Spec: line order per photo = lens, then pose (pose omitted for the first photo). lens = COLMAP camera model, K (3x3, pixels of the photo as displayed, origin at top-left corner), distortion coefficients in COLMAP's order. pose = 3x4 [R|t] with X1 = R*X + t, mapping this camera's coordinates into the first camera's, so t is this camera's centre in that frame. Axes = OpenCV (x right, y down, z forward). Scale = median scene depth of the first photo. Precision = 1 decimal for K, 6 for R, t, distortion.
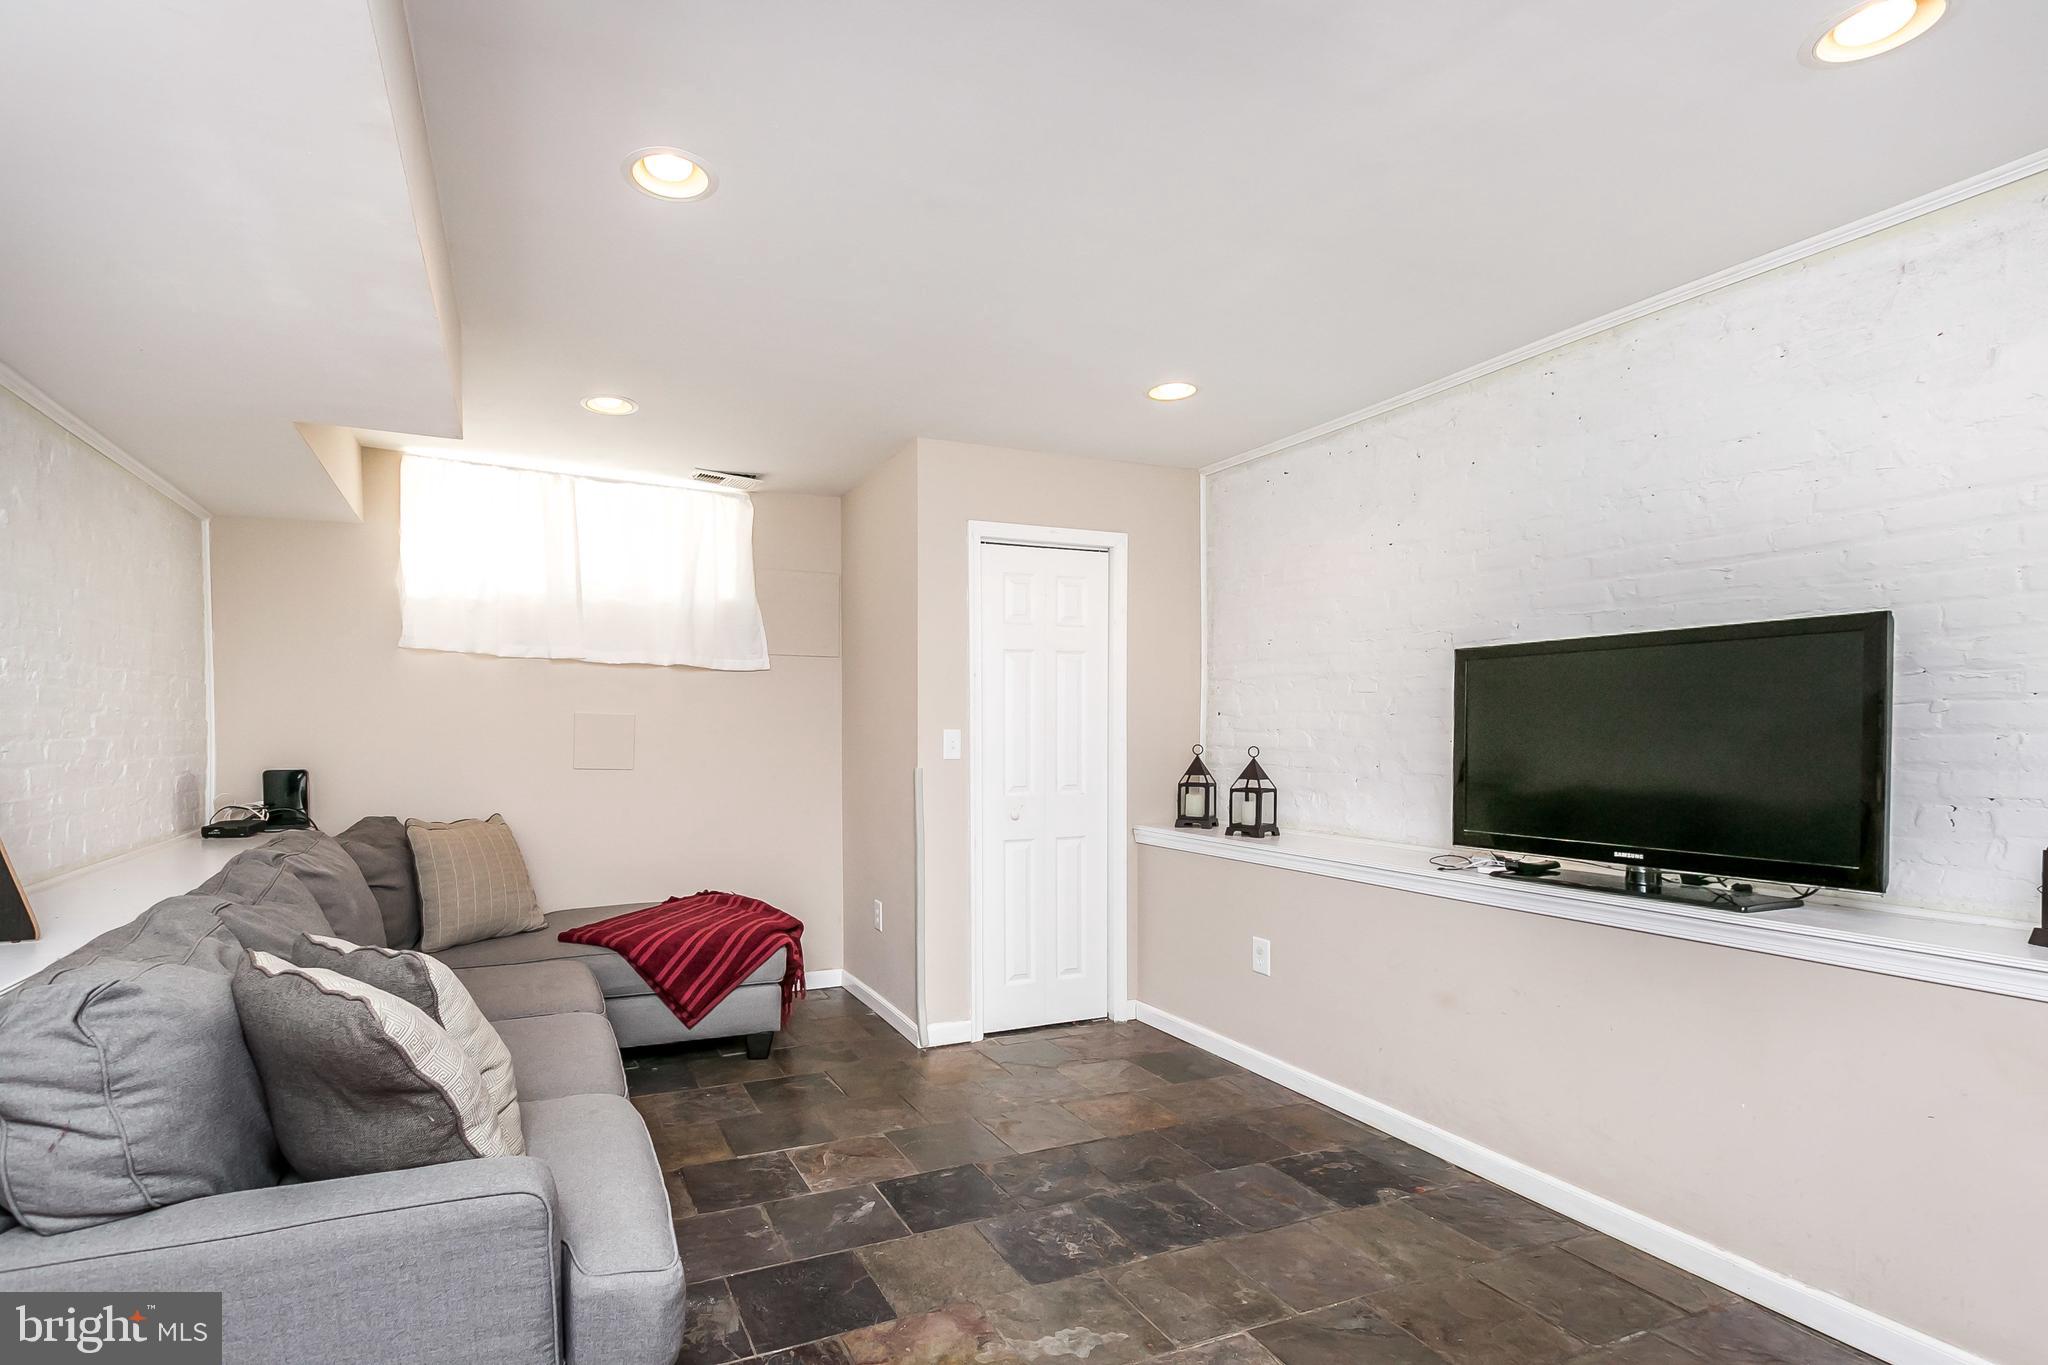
lens RADIAL K [[967.3, 0, 941.4], [0, 967.3, 753.2], [0, 0, 1]] dist [-0.002005, -0.000301]
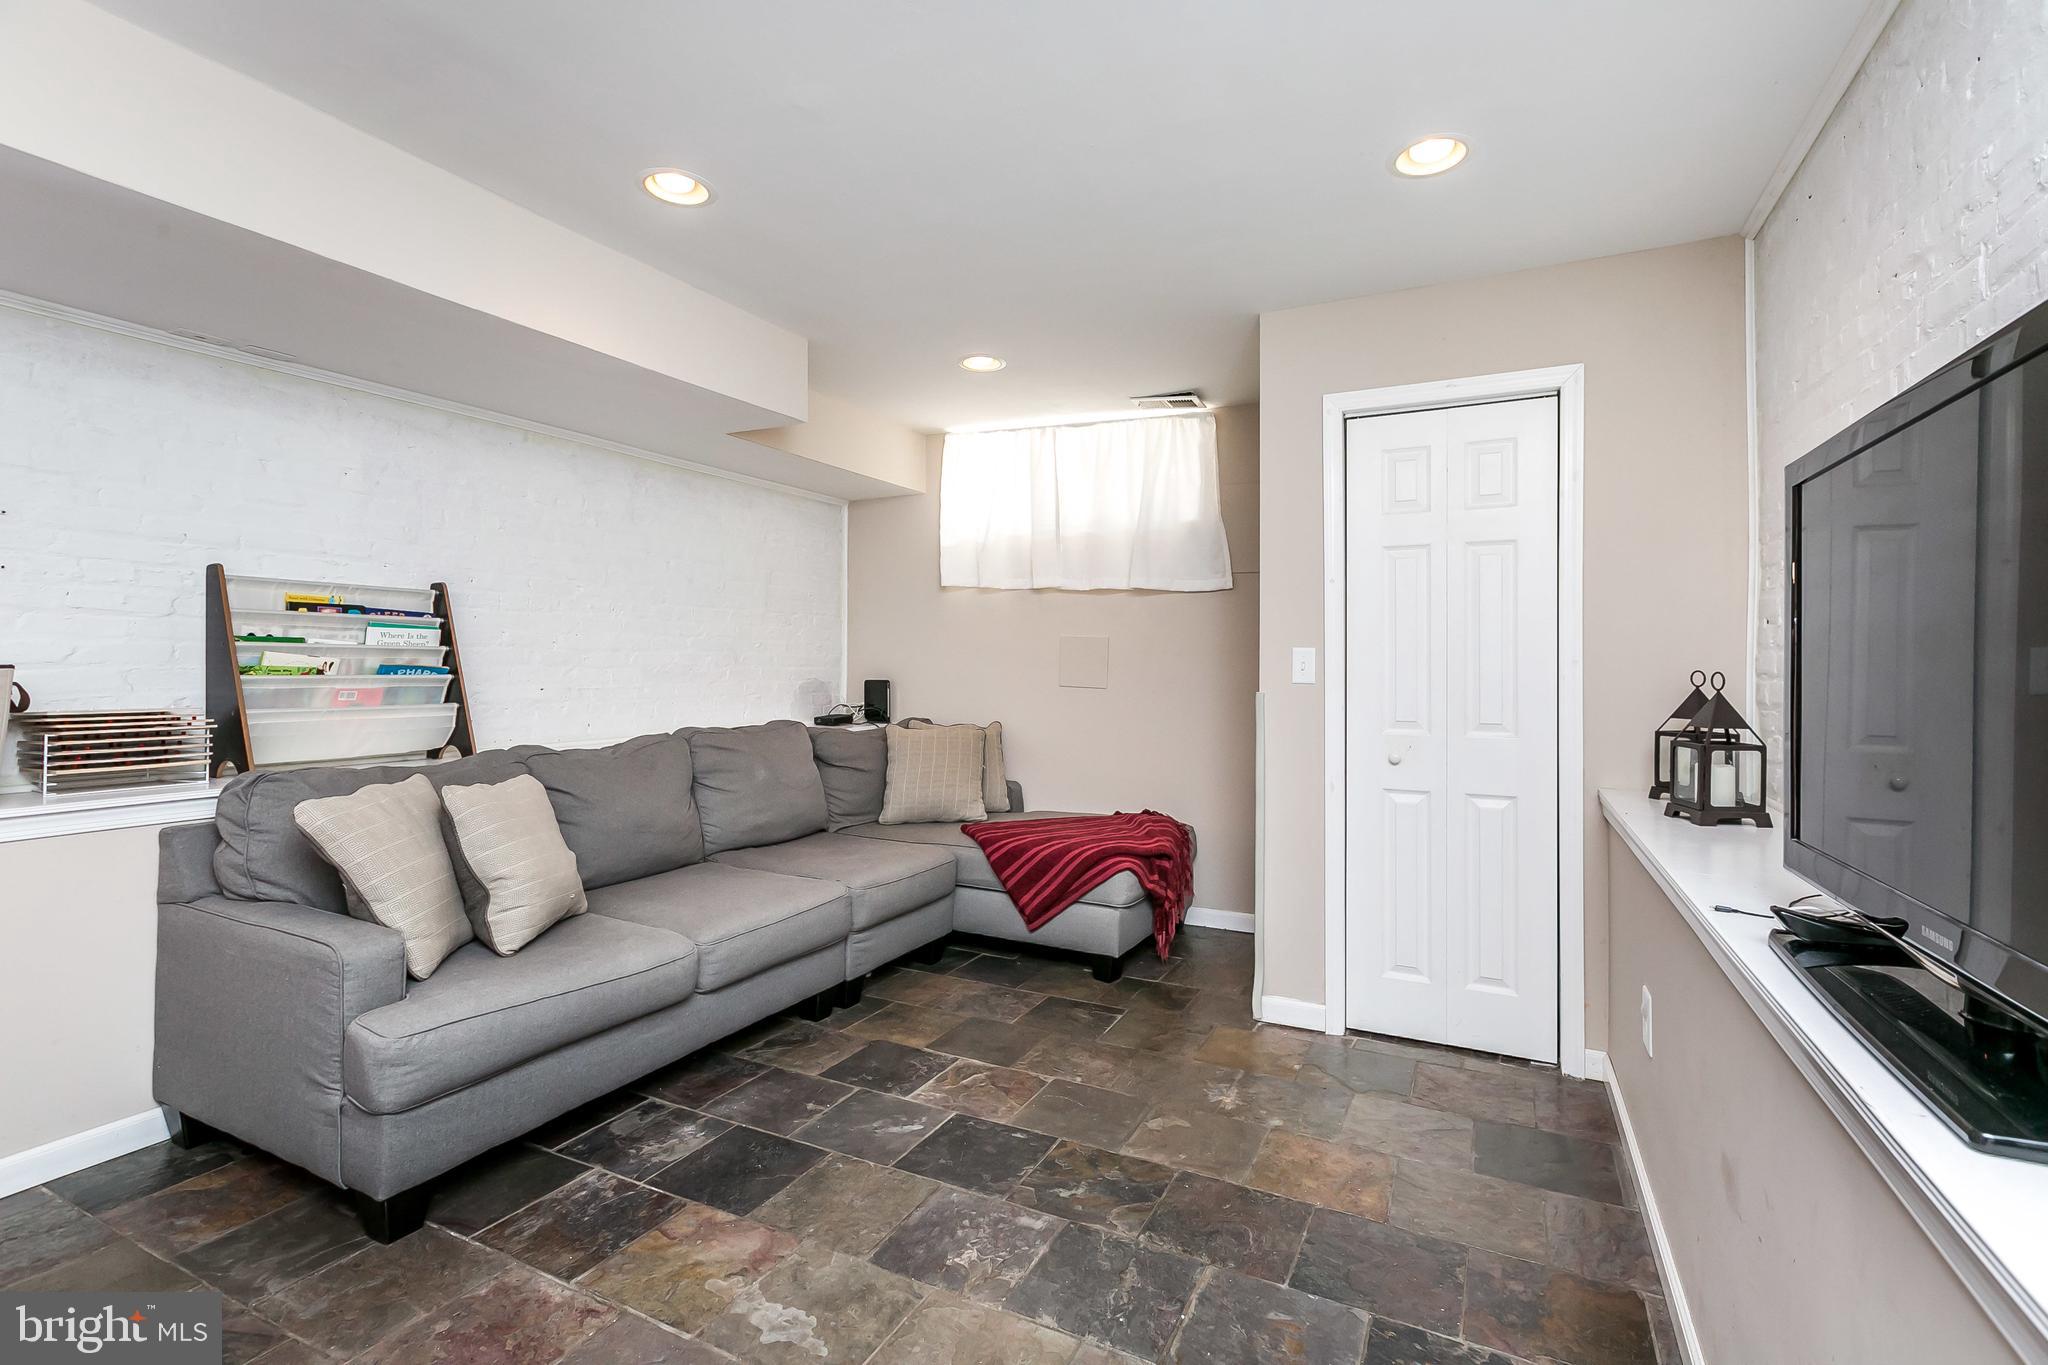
lens RADIAL K [[943.6, 0, 1067.0], [0, 943.6, 653.0], [0, 0, 1]] dist [0.000754, -0.000071]
pose [[0.658639, -0.003074, -0.752453, 0.554110], [-0.024116, 0.999392, -0.025192, 0.006255], [0.752073, 0.034739, 0.658164, 0.349870]]
